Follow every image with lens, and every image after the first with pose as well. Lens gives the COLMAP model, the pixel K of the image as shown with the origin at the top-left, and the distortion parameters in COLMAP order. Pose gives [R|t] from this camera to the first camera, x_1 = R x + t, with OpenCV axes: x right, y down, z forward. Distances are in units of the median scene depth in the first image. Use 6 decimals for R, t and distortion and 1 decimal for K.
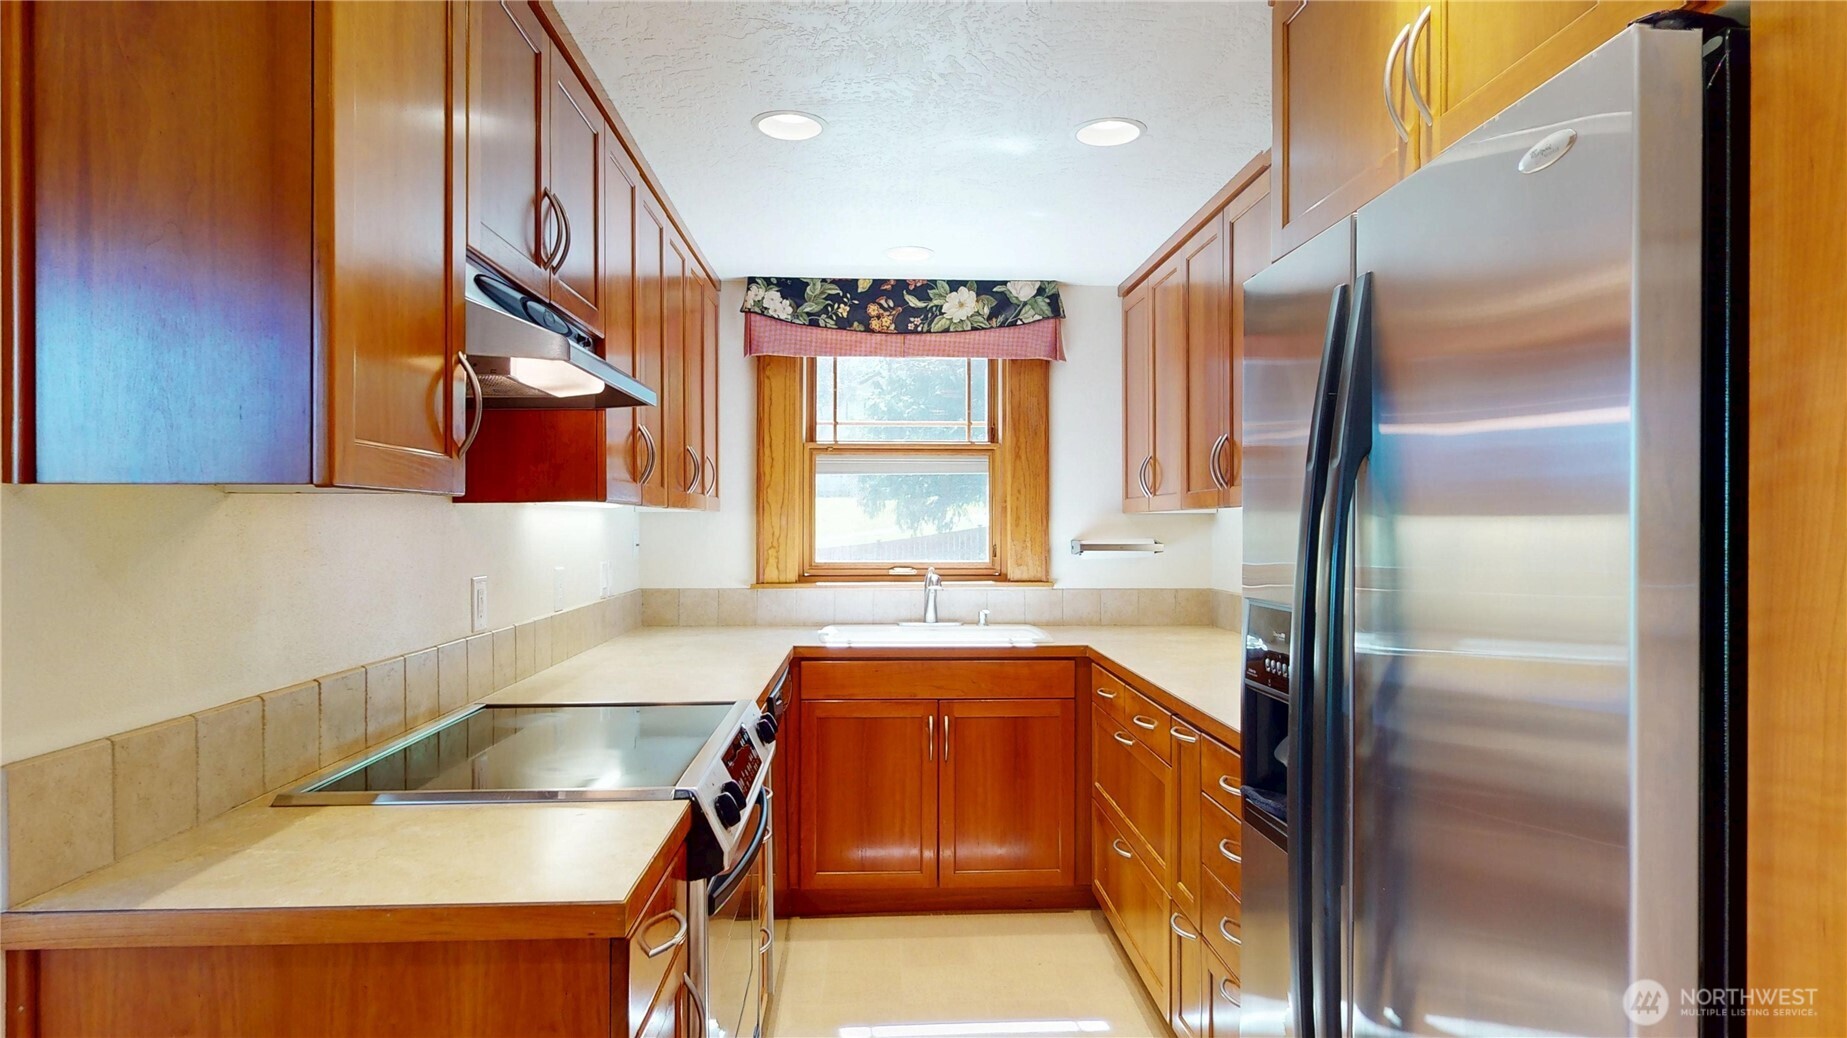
lens RADIAL K [[948.9, 0, 927.9], [0, 948.9, 523.0], [0, 0, 1]] dist [0.002737, 0.000260]
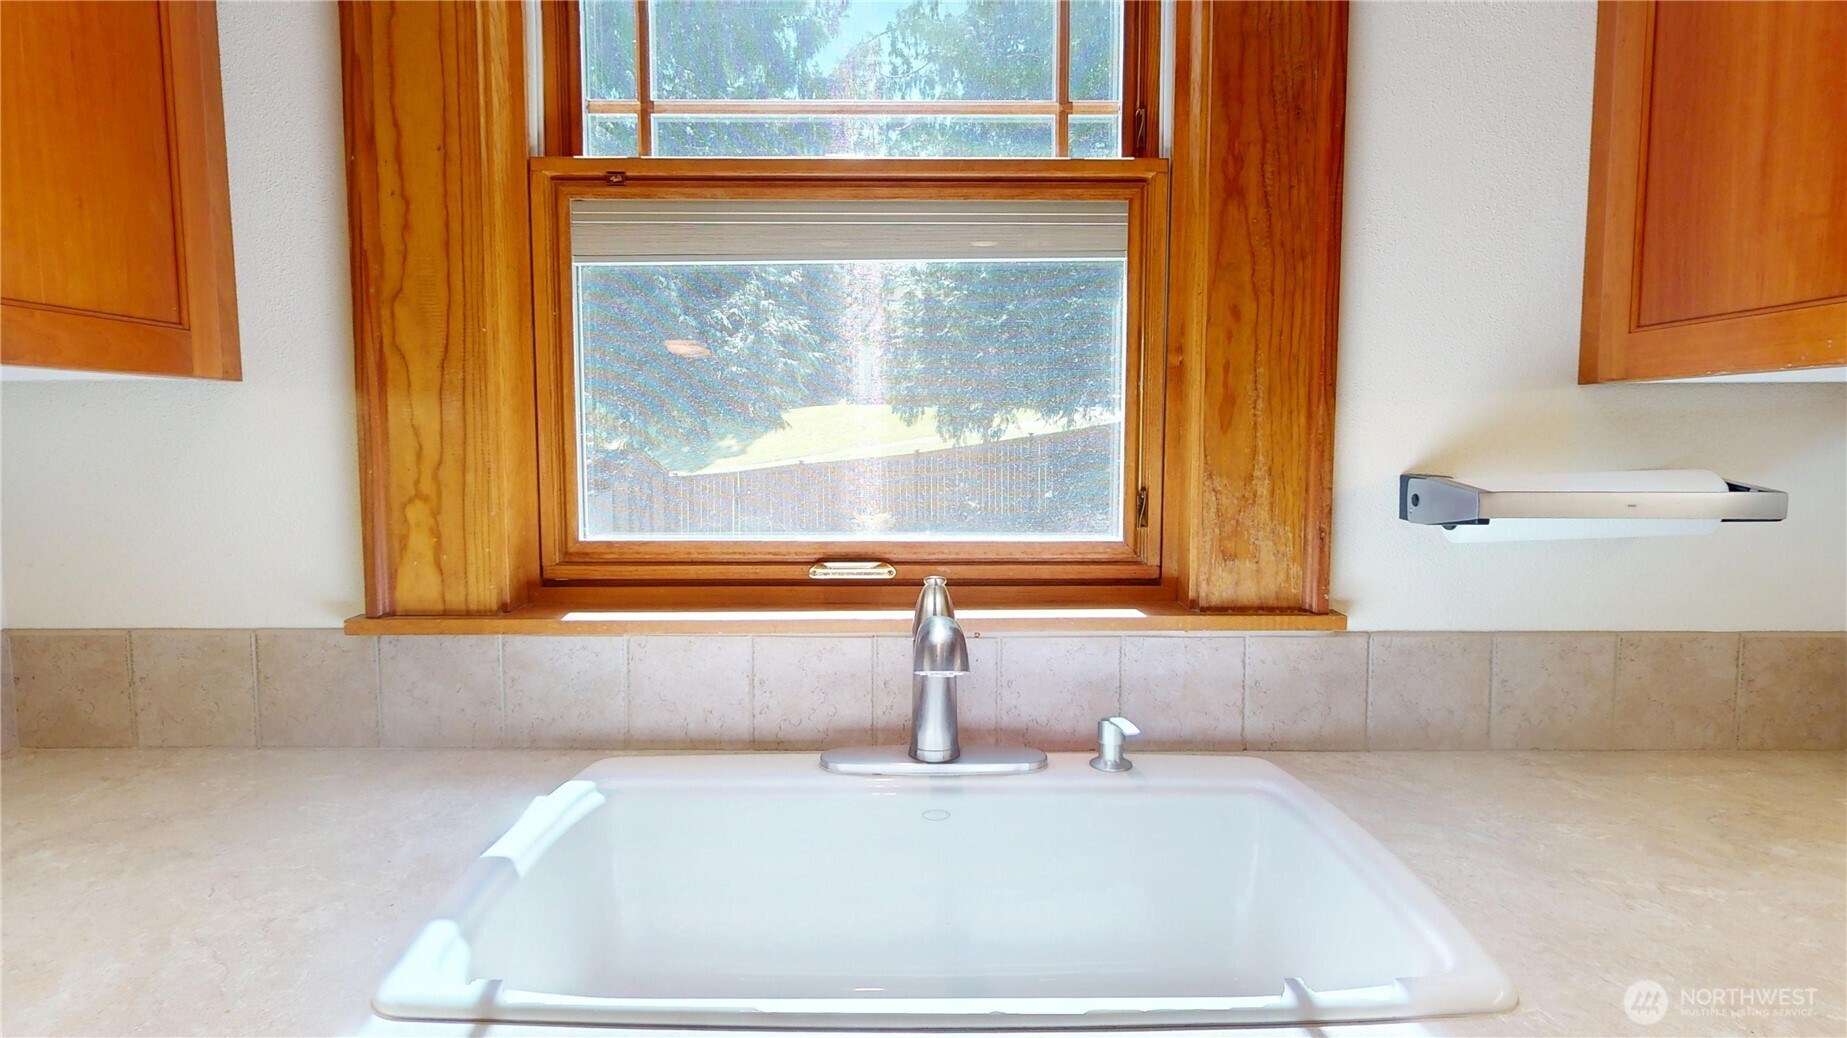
lens RADIAL K [[948.9, 0, 927.9], [0, 948.9, 523.0], [0, 0, 1]] dist [0.002737, 0.000260]
pose [[0.998808, 0.004359, -0.048622, 0.014327], [0.000315, 0.995409, 0.095712, 0.004564], [0.048816, -0.095613, 0.994221, 0.689817]]
